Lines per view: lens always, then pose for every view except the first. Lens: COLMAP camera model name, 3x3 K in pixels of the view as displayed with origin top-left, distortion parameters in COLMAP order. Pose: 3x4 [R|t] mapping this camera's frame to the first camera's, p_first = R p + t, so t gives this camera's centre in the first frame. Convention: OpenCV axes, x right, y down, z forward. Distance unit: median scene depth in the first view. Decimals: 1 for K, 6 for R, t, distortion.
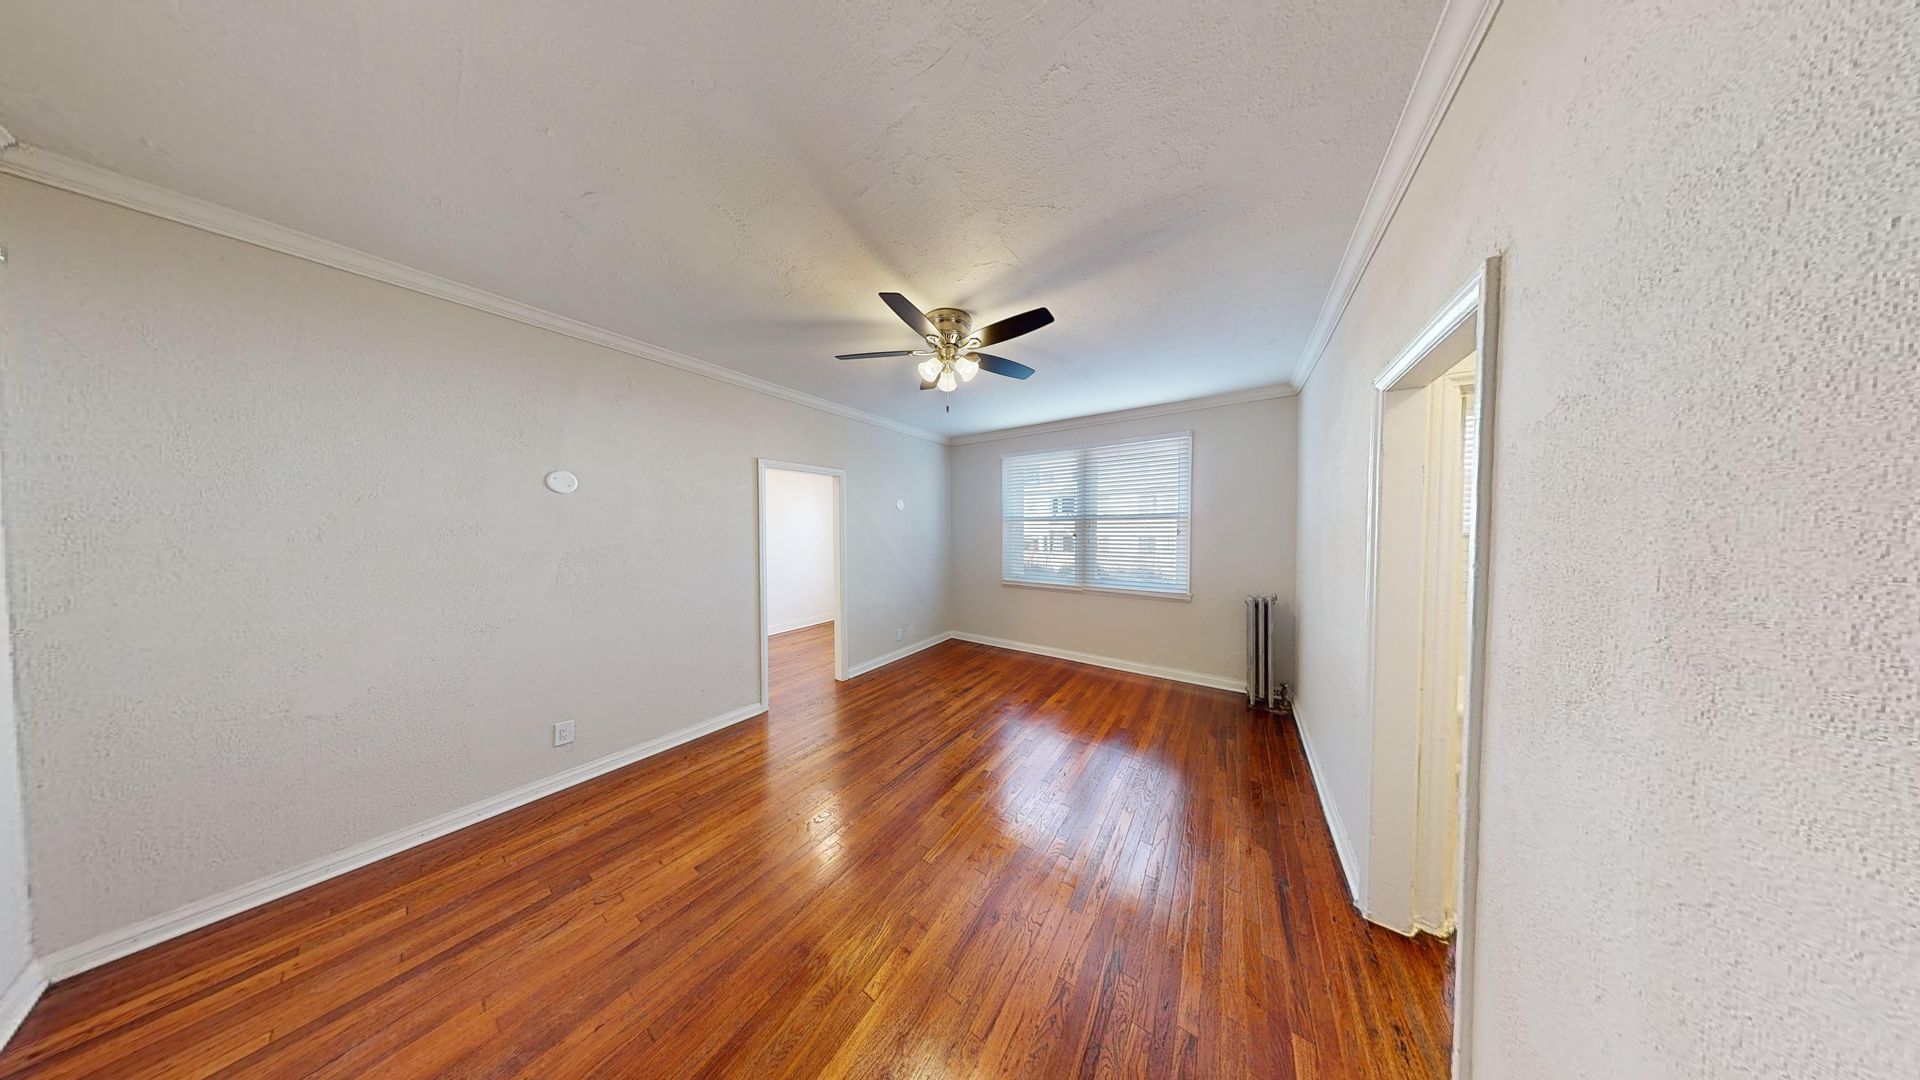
lens RADIAL K [[694.1, 0, 941.8], [0, 694.1, 540.2], [0, 0, 1]] dist [-0.000357, 0.000007]
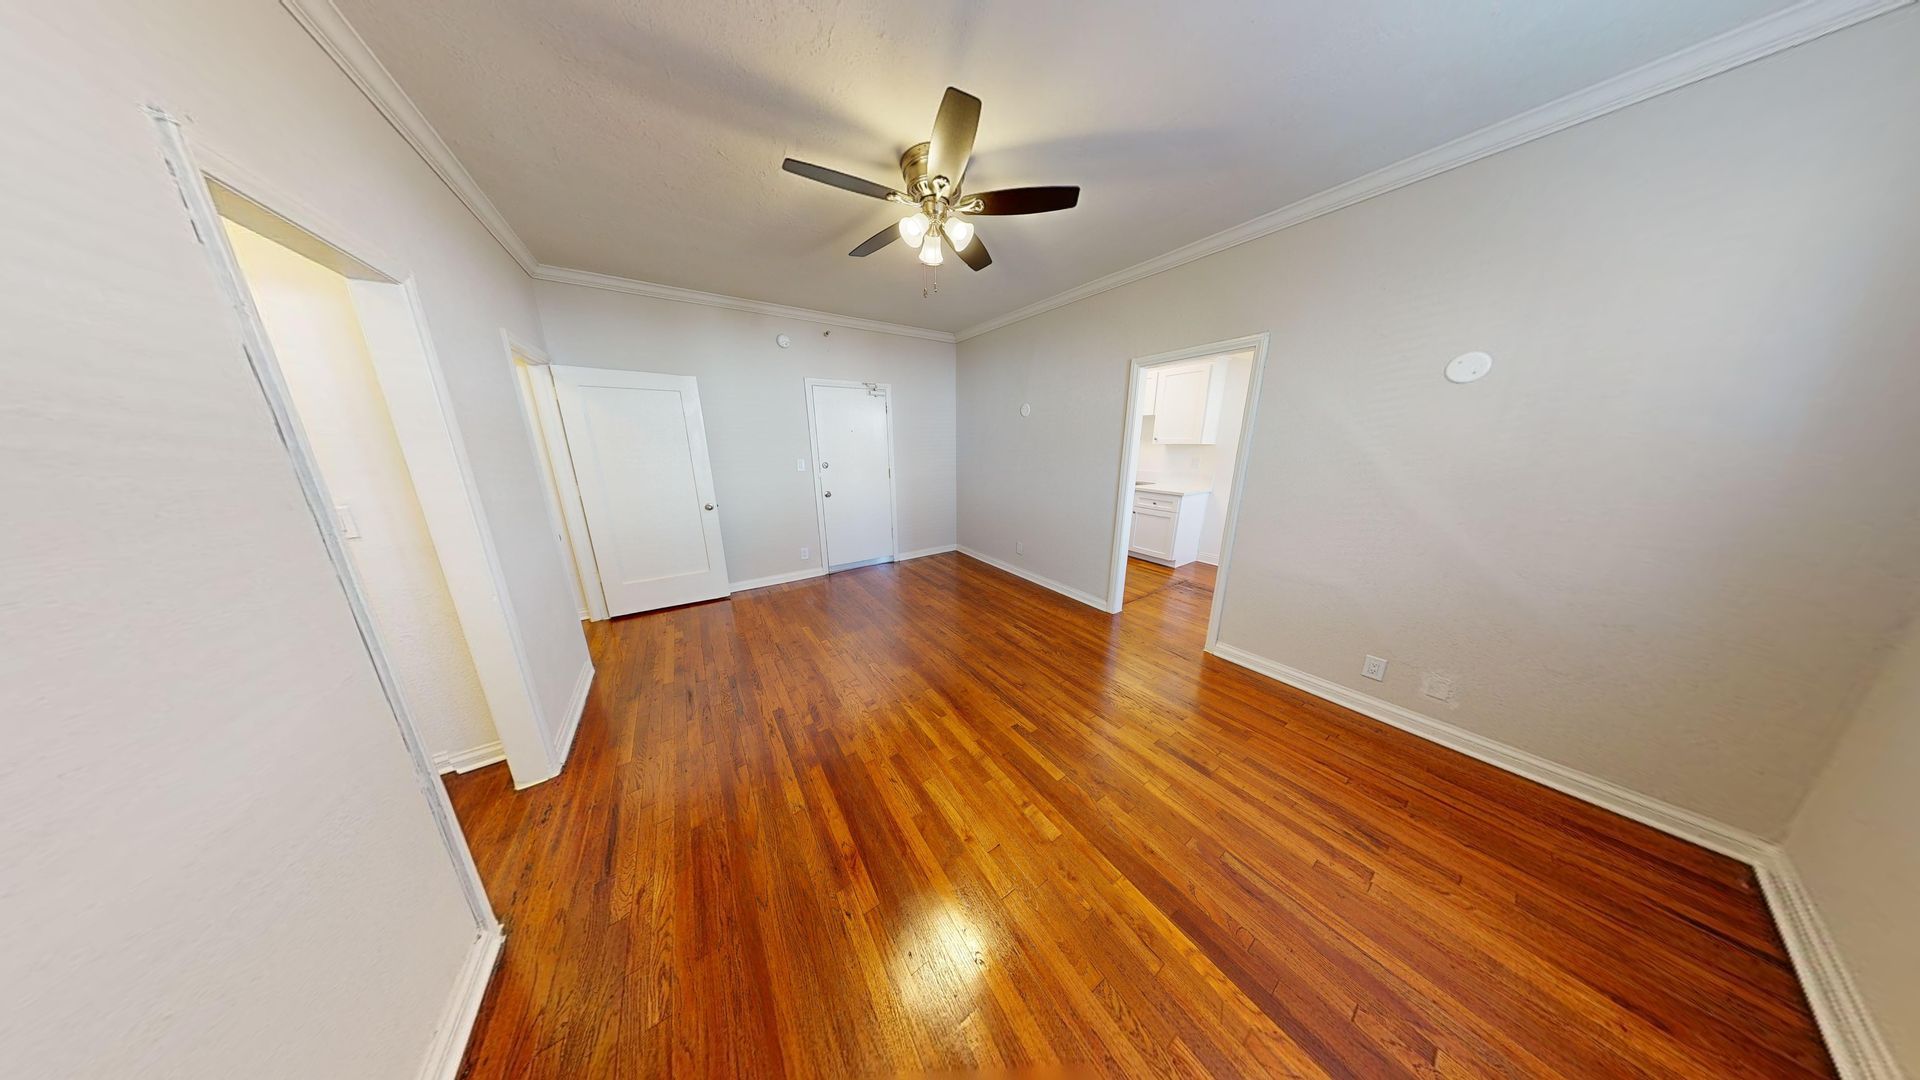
lens RADIAL K [[694.1, 0, 941.8], [0, 694.1, 540.2], [0, 0, 1]] dist [-0.000357, 0.000007]
pose [[-0.729054, 0.092754, -0.678142, 0.624149], [-0.014512, 0.988458, 0.150799, -0.013252], [0.684302, 0.119781, -0.719294, 1.575709]]
